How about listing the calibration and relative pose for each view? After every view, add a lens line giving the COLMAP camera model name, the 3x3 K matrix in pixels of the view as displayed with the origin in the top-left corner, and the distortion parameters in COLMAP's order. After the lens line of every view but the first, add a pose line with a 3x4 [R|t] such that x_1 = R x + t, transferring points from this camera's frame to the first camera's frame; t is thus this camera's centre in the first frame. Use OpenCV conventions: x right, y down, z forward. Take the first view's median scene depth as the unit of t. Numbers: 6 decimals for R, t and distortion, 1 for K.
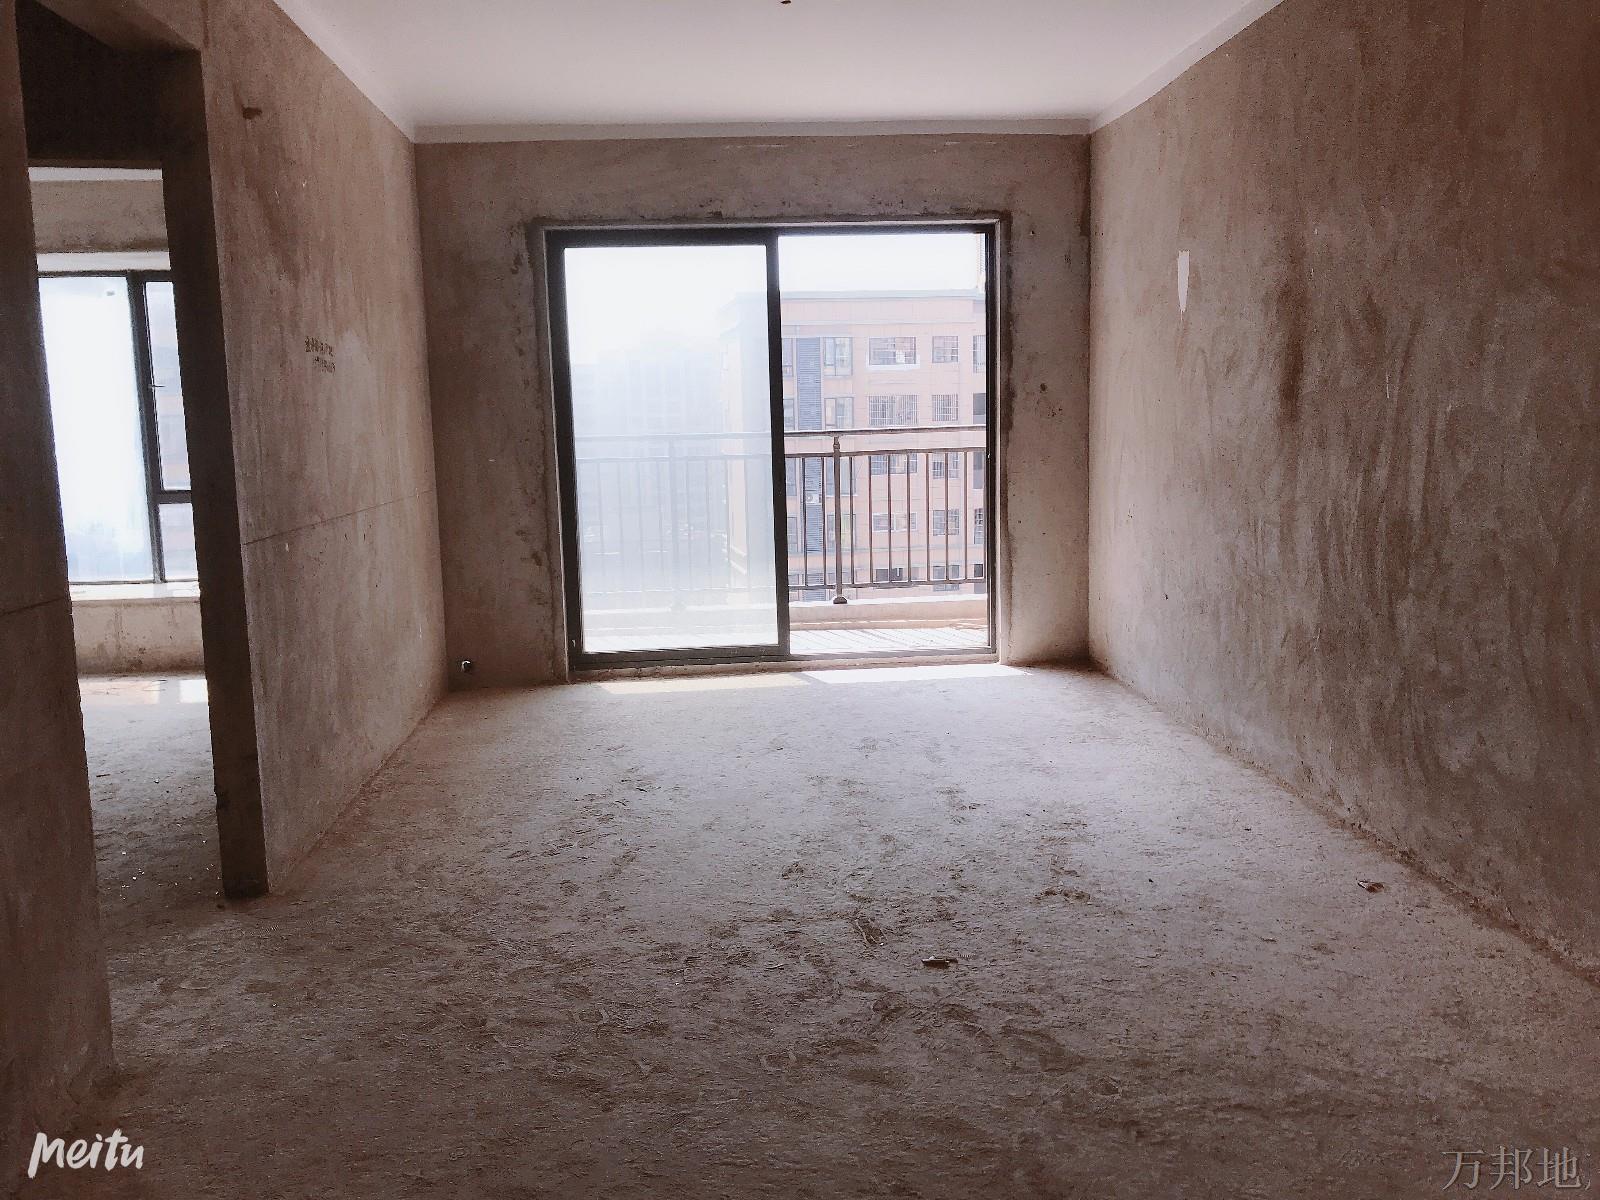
lens RADIAL K [[1324.9, 0, 800.0], [0, 1324.9, 600.0], [0, 0, 1]] dist [0.041009, -0.000968]
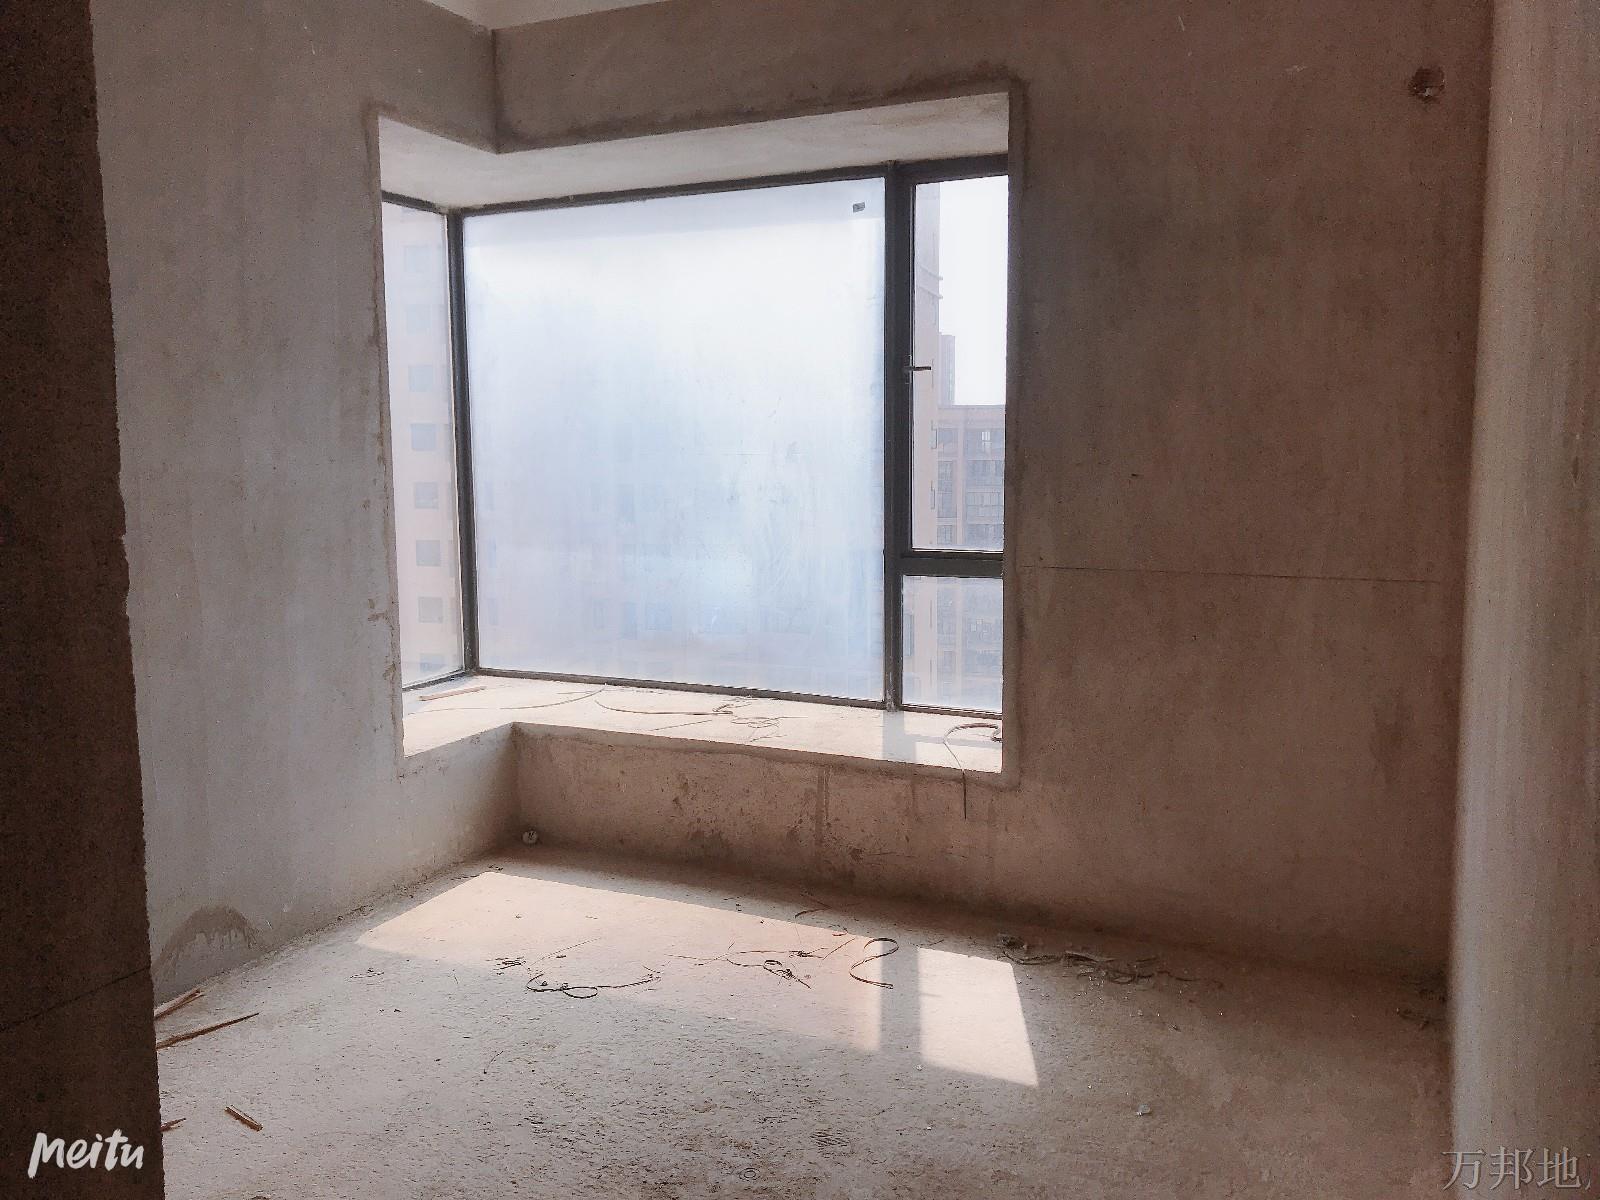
lens RADIAL K [[1324.9, 0, 800.0], [0, 1324.9, 600.0], [0, 0, 1]] dist [0.041009, -0.000968]
pose [[0.870409, 0.047639, -0.490019, -0.261113], [-0.075320, 0.996476, -0.036913, -0.040104], [0.486534, 0.069038, 0.870930, 0.529063]]
